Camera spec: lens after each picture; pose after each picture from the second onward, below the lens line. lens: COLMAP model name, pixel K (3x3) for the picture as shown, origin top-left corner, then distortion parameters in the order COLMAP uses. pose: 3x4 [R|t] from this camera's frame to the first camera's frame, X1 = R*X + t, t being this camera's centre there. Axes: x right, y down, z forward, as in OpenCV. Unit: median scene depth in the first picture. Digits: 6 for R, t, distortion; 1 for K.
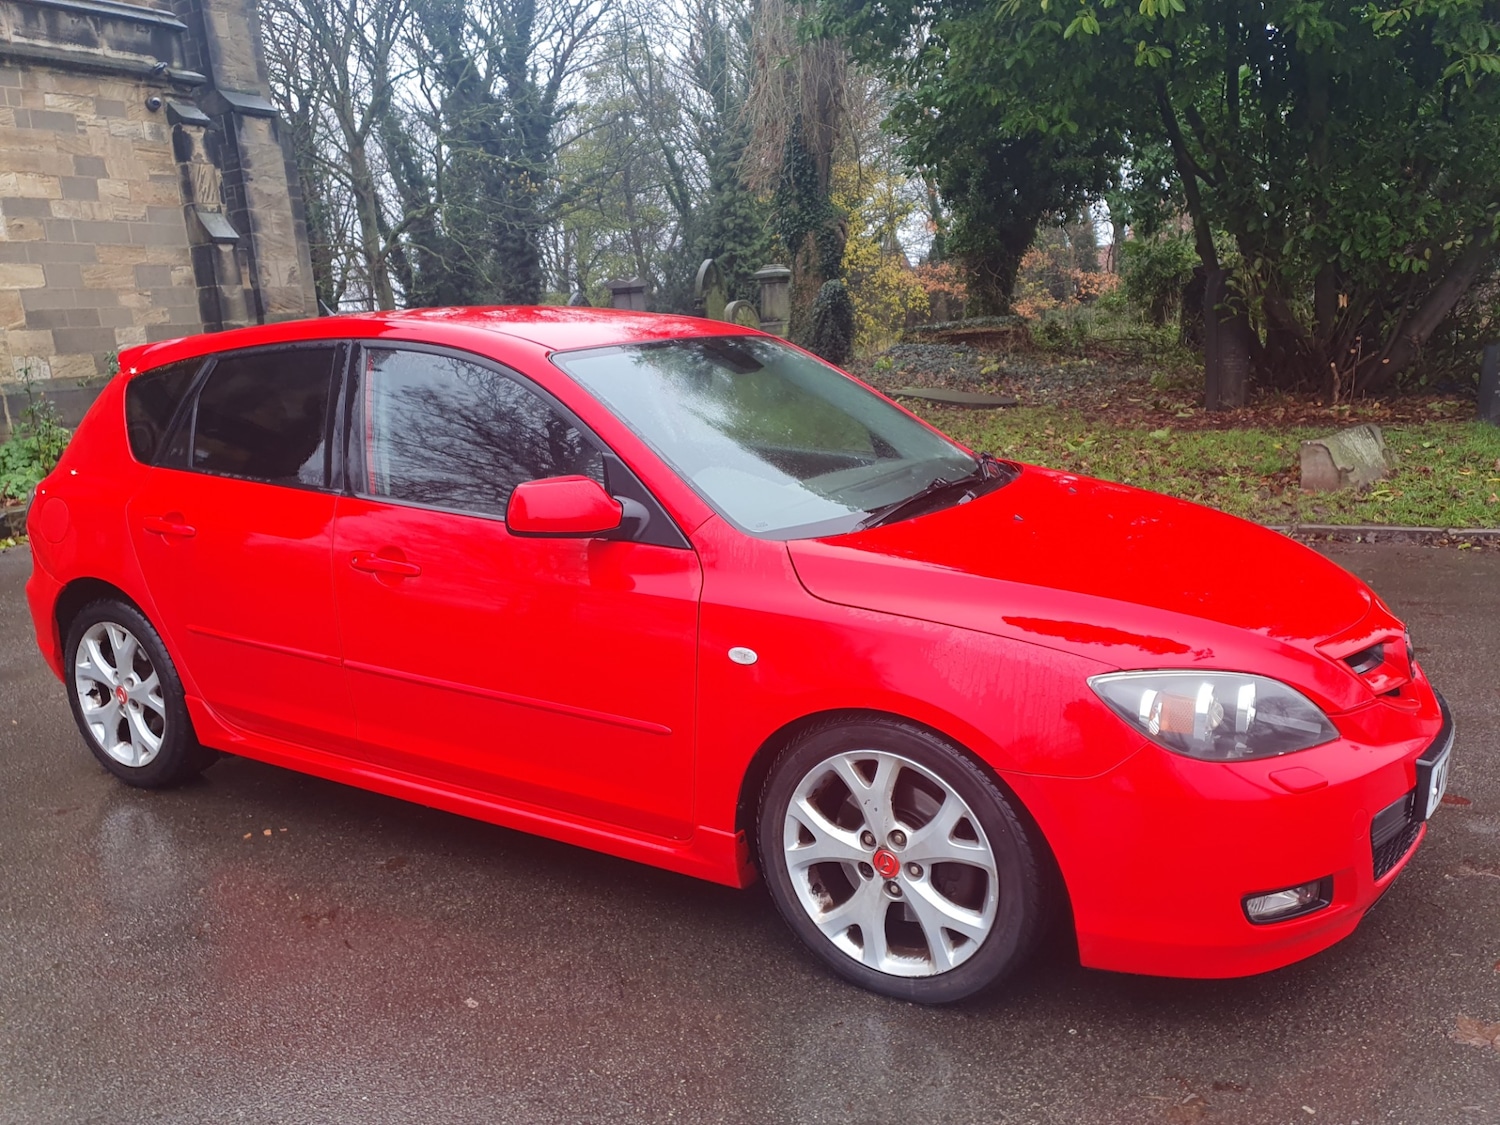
lens RADIAL K [[1183.7, 0, 741.0], [0, 1183.7, 573.9], [0, 0, 1]] dist [0.019275, -0.008088]
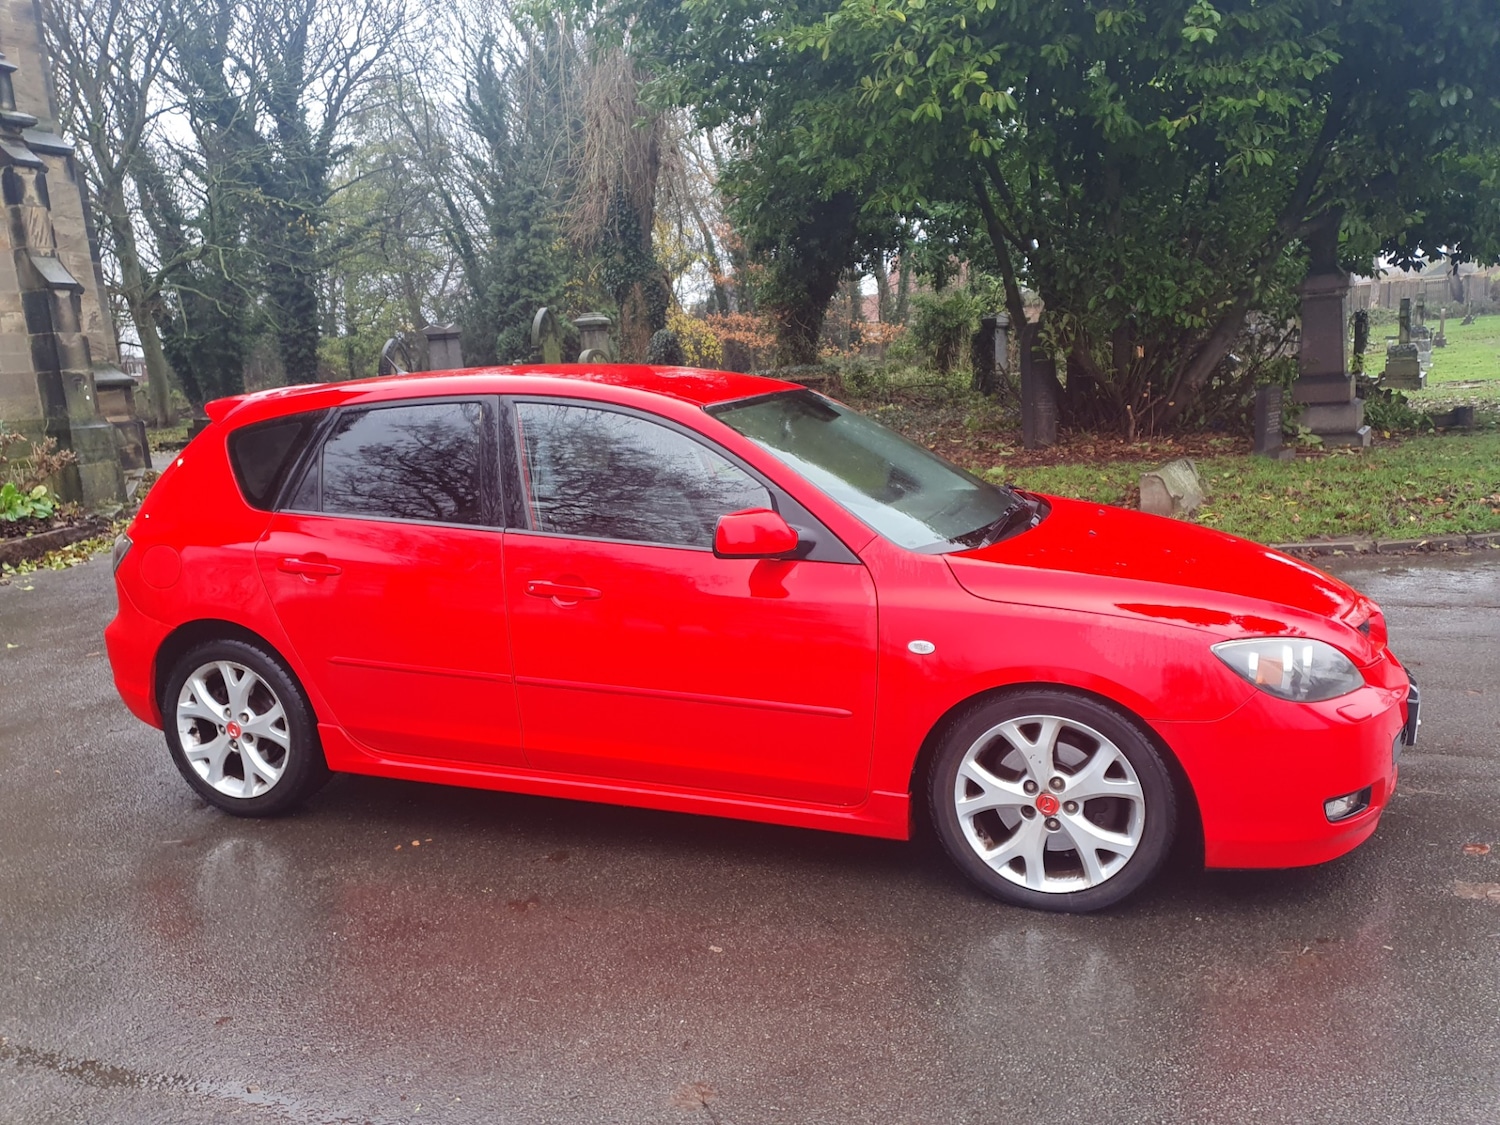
lens RADIAL K [[1183.7, 0, 745.0], [0, 1183.7, 581.9], [0, 0, 1]] dist [0.019275, -0.008088]
pose [[0.980676, -0.035480, 0.192394, -0.118428], [0.041216, 0.998815, -0.025895, 0.007077], [-0.191247, 0.033324, 0.980976, -0.053342]]
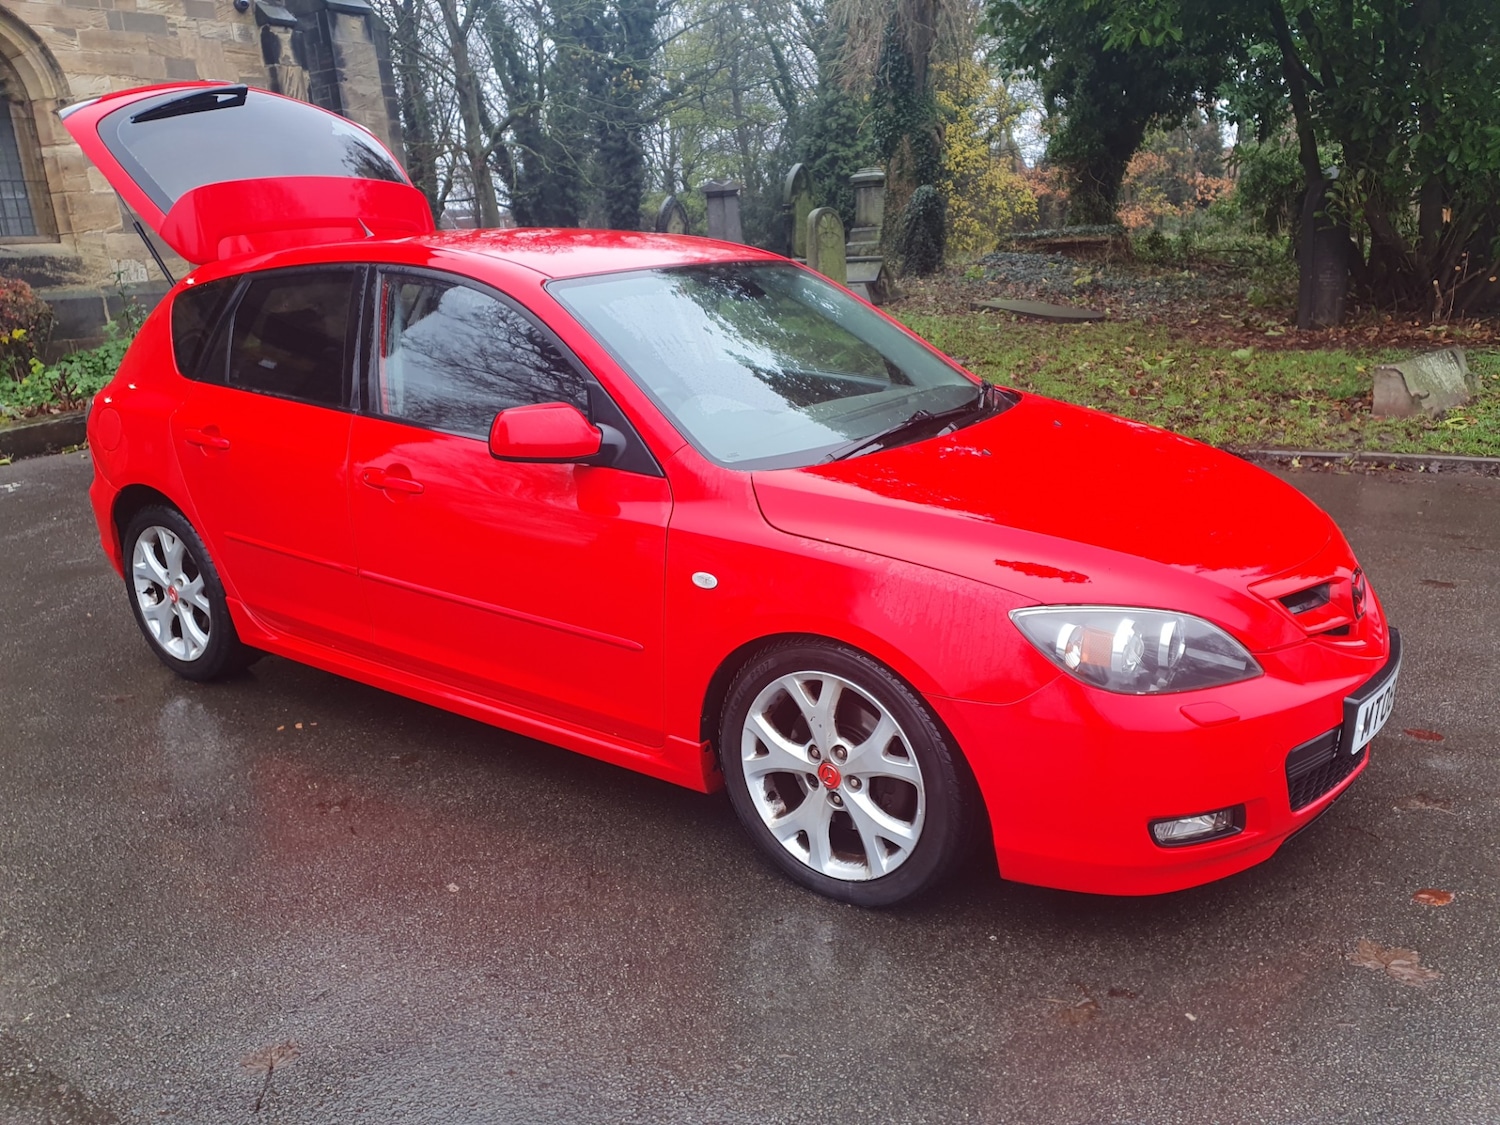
lens RADIAL K [[1183.7, 0, 770.5], [0, 1183.7, 571.6], [0, 0, 1]] dist [0.019275, -0.008088]
pose [[0.997784, 0.027567, -0.060555, 0.035371], [-0.022893, 0.996801, 0.076571, -0.005688], [0.062472, -0.075015, 0.995224, -0.014263]]
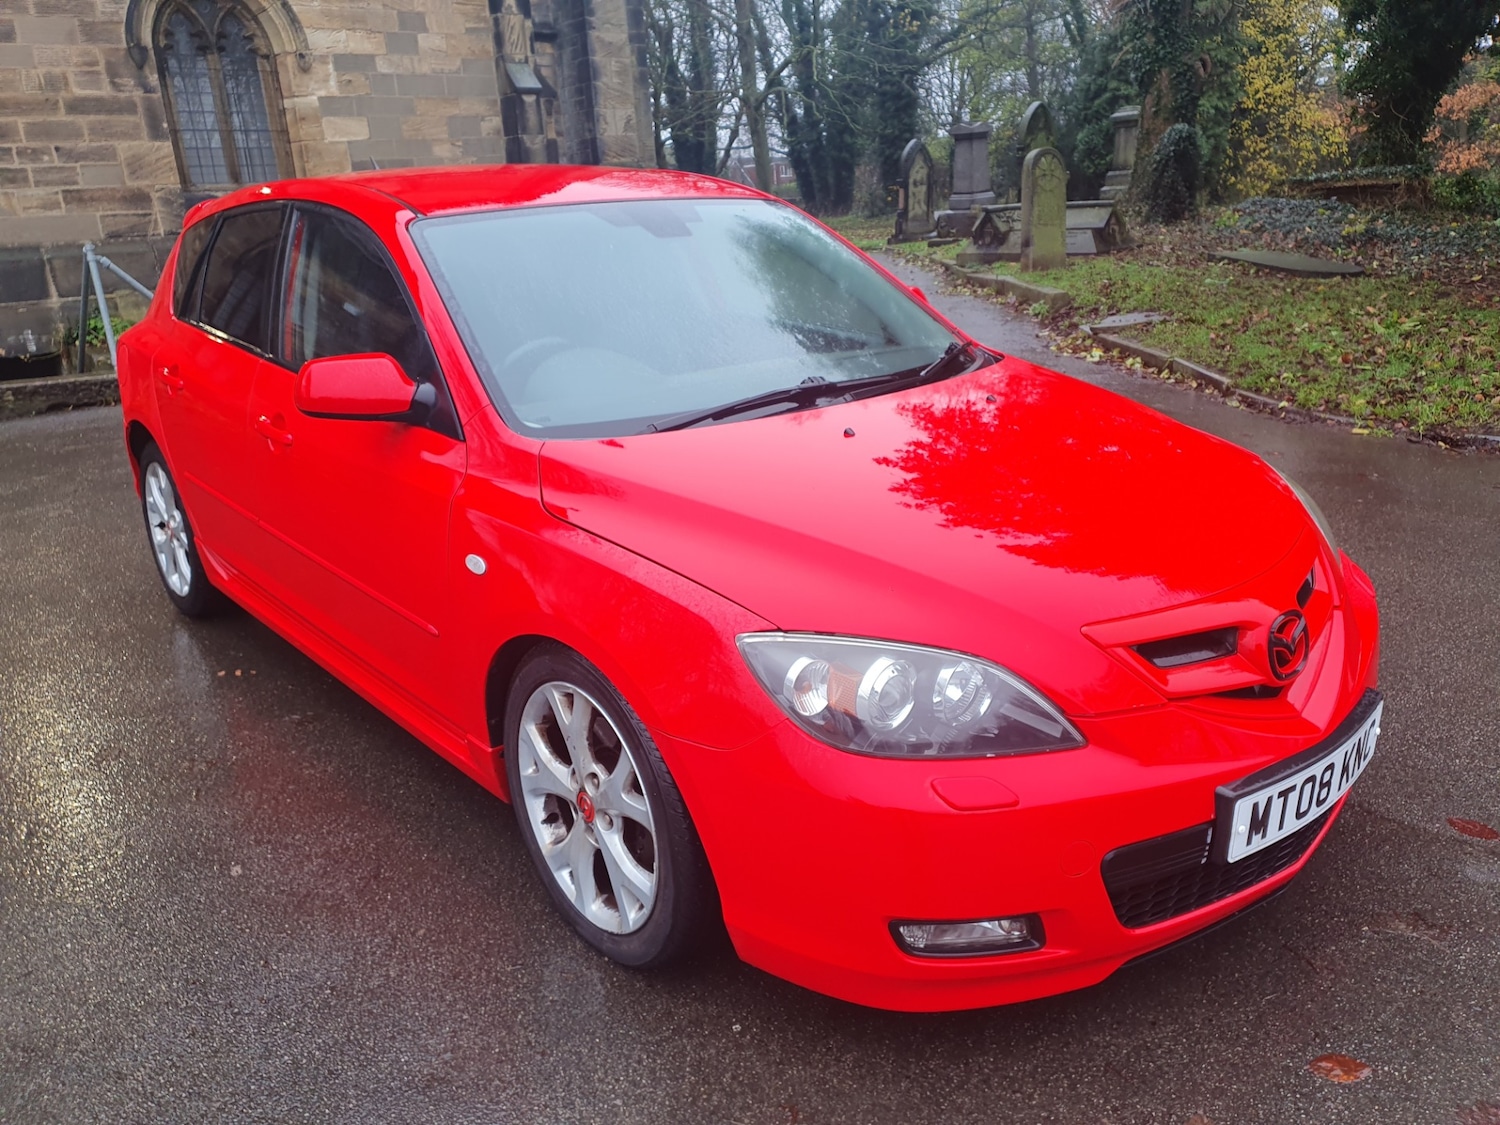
lens RADIAL K [[1183.7, 0, 757.4], [0, 1183.7, 552.0], [0, 0, 1]] dist [0.019275, -0.008088]
pose [[0.951130, 0.099387, -0.292358, 0.135406], [-0.068812, 0.991199, 0.113091, -0.016589], [0.301025, -0.087446, 0.949598, 0.053196]]
